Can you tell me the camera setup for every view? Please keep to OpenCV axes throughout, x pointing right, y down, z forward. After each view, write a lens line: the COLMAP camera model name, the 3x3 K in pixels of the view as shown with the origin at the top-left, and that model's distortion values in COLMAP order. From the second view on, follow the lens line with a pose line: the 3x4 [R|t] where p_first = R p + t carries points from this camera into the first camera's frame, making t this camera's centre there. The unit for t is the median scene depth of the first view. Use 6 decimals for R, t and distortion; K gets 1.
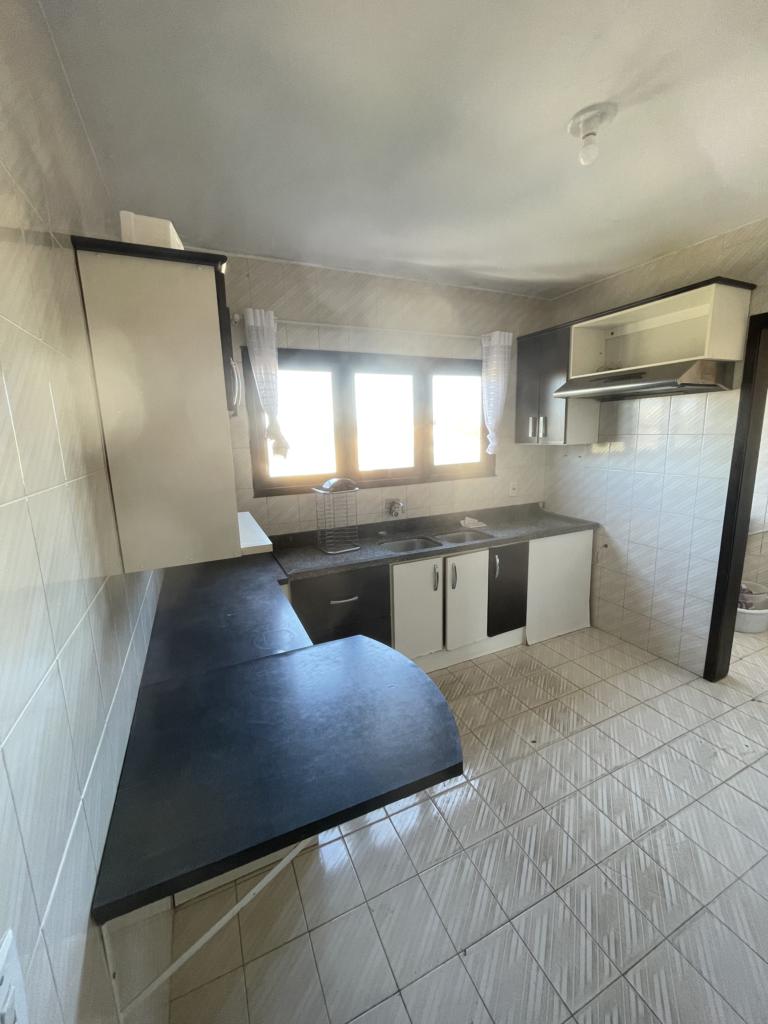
lens RADIAL K [[411.0, 0, 390.5], [0, 411.0, 510.5], [0, 0, 1]] dist [-0.003869, -0.002041]
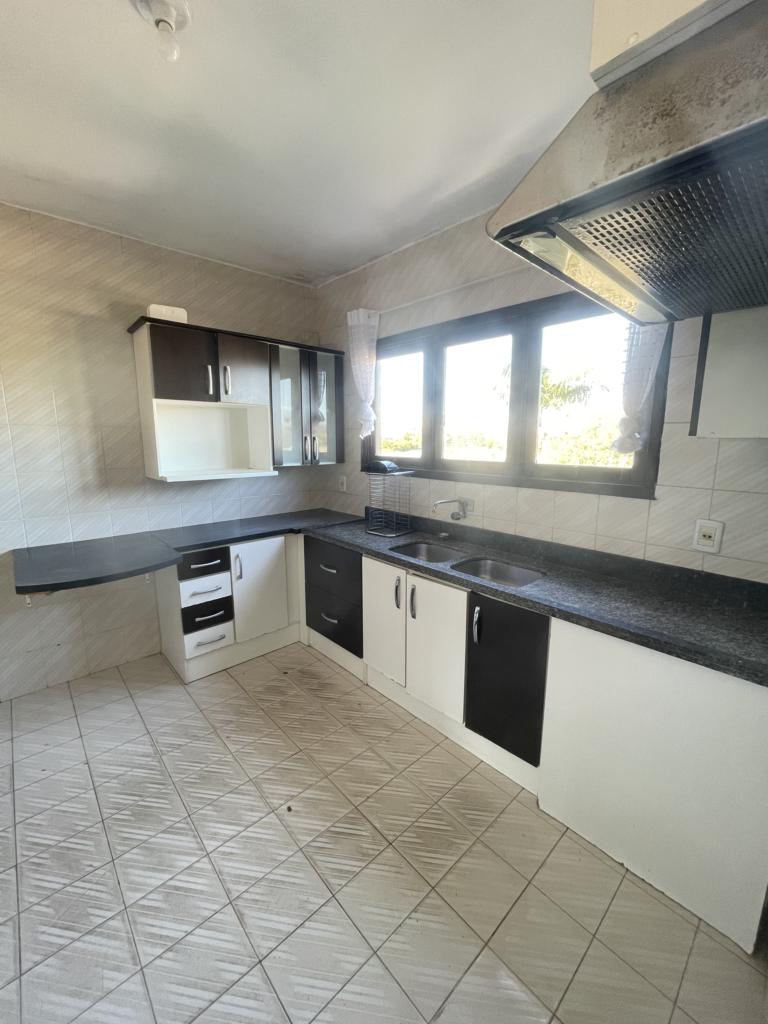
lens RADIAL K [[411.0, 0, 389.8], [0, 411.0, 507.9], [0, 0, 1]] dist [-0.003869, -0.002041]
pose [[0.303029, 0.206786, -0.930276, 1.242692], [-0.177700, 0.971314, 0.158024, -0.191573], [0.936267, 0.117424, 0.331082, 1.036536]]
